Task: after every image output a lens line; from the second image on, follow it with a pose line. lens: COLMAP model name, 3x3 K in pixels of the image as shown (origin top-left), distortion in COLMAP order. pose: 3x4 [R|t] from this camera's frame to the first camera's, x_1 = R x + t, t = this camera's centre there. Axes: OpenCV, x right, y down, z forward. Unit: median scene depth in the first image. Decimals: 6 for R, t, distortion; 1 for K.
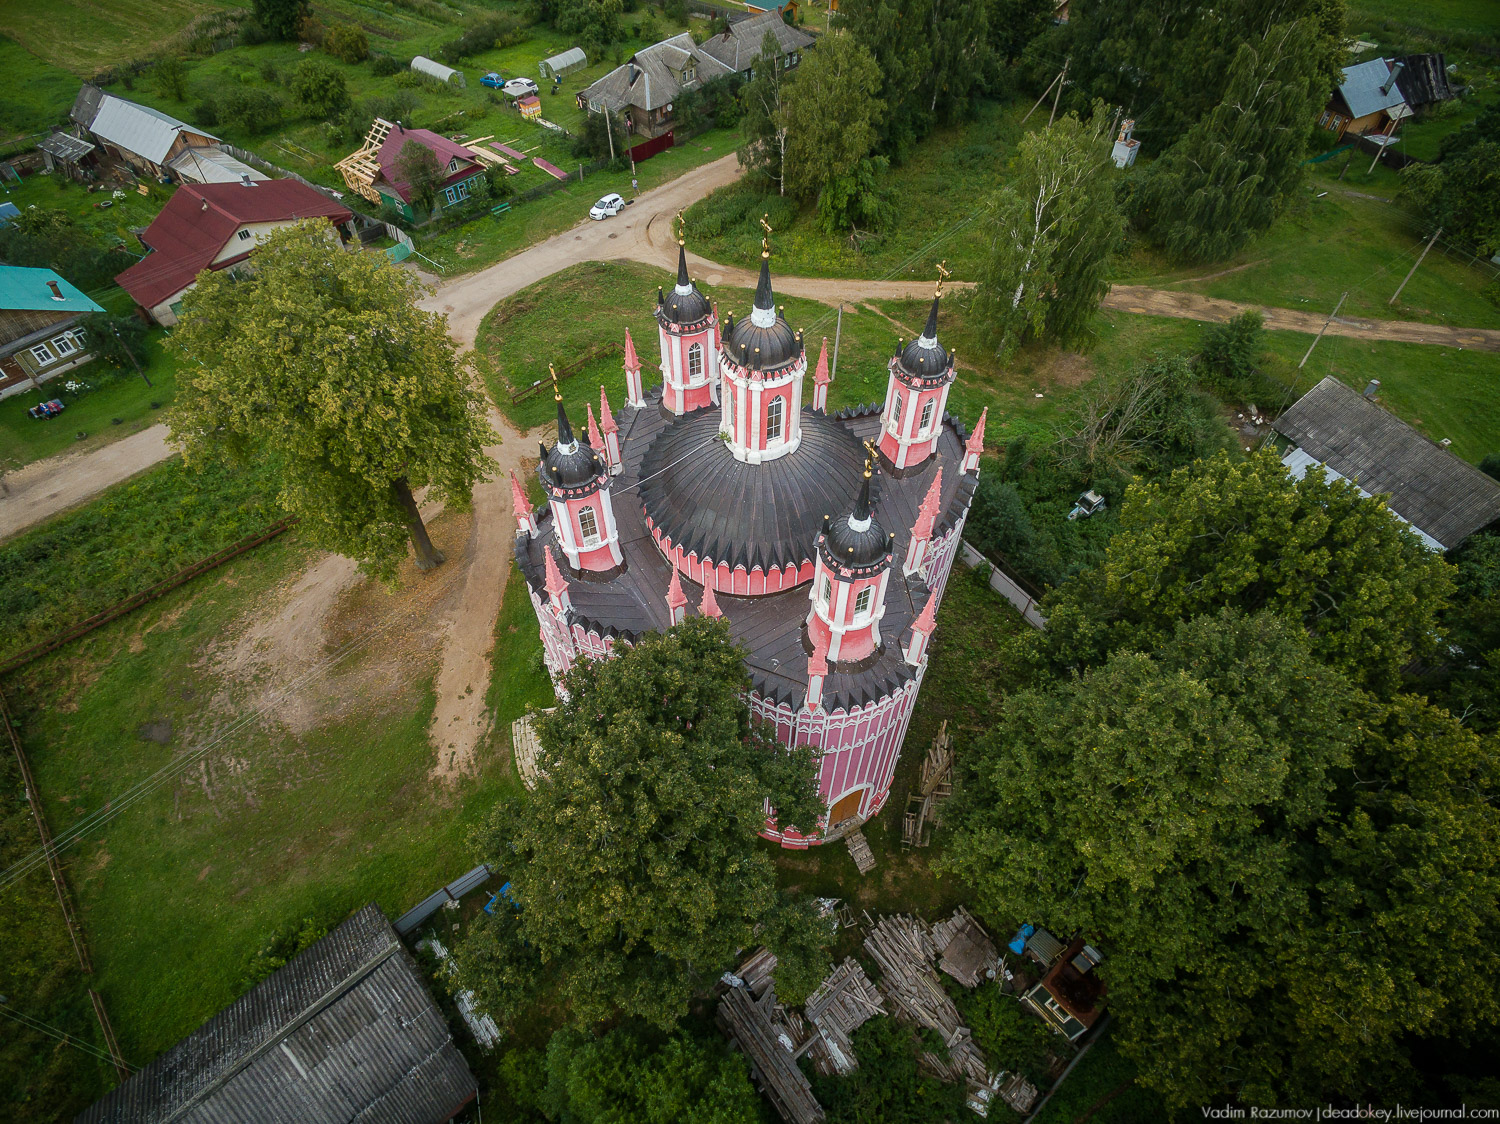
lens RADIAL K [[836.6, 0, 751.5], [0, 836.6, 560.6], [0, 0, 1]] dist [0.013795, -0.000805]
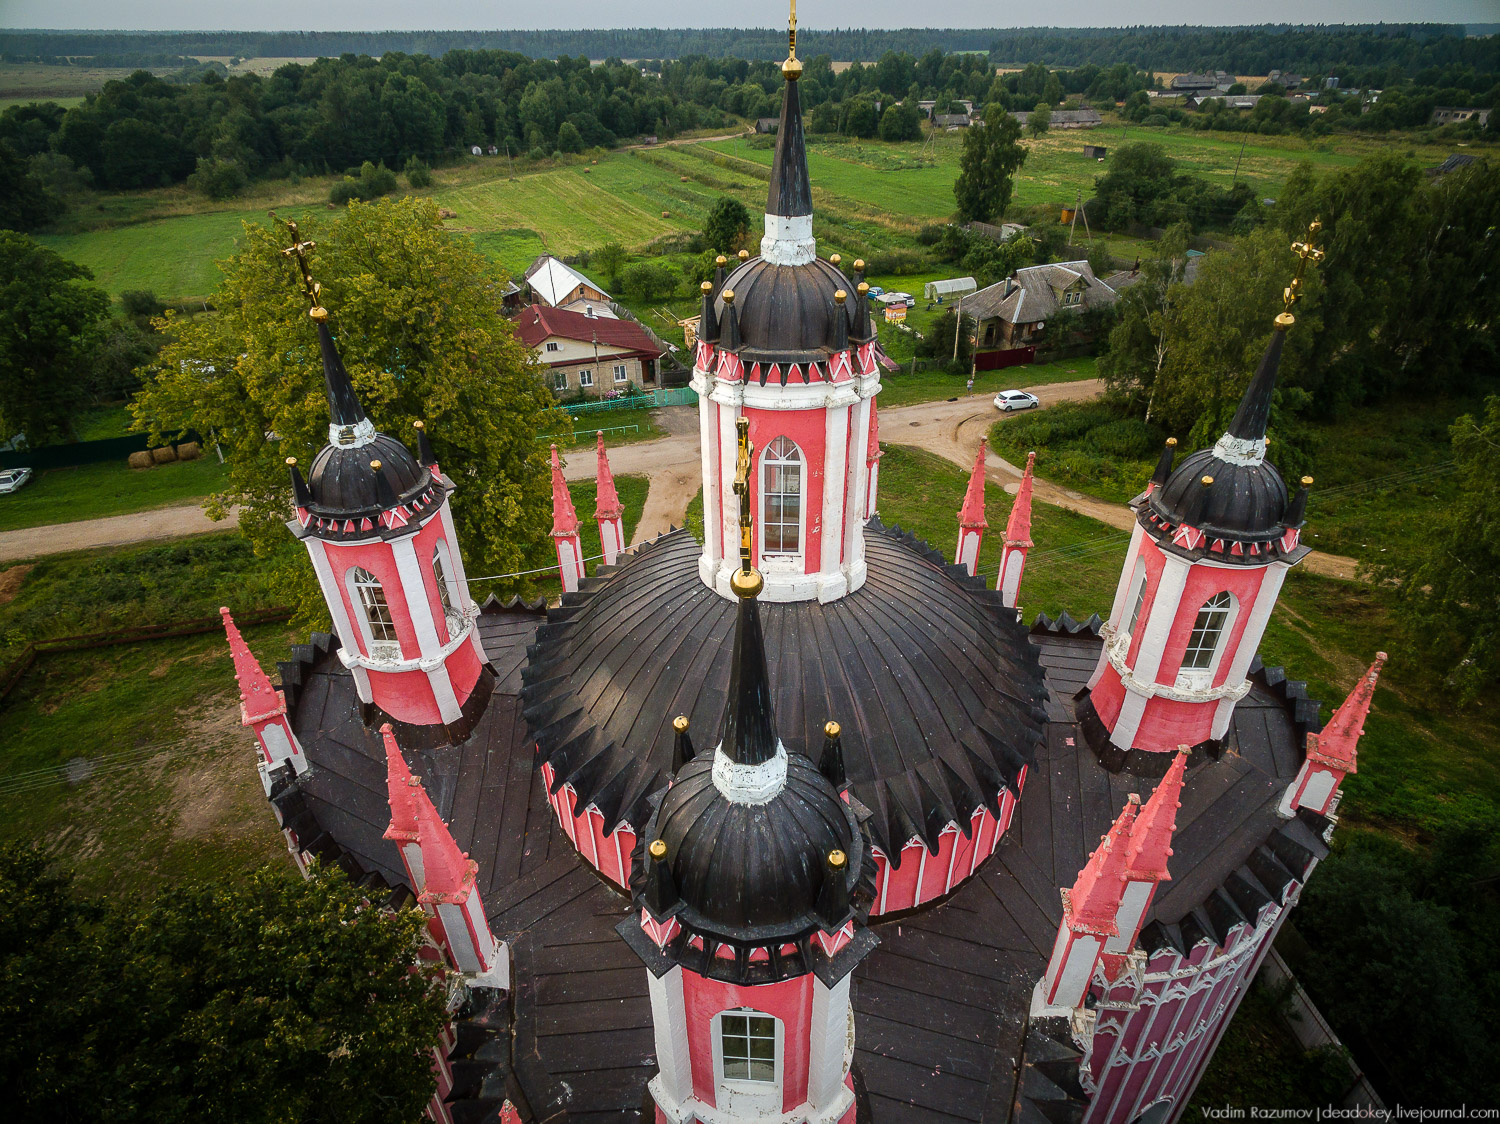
lens RADIAL K [[836.6, 0, 753.5], [0, 836.6, 564.5], [0, 0, 1]] dist [0.013795, -0.000805]
pose [[0.874607, 0.243768, -0.419094, 0.128426], [-0.357239, 0.908423, -0.217134, -0.026166], [0.327784, 0.339624, 0.881597, 0.396459]]
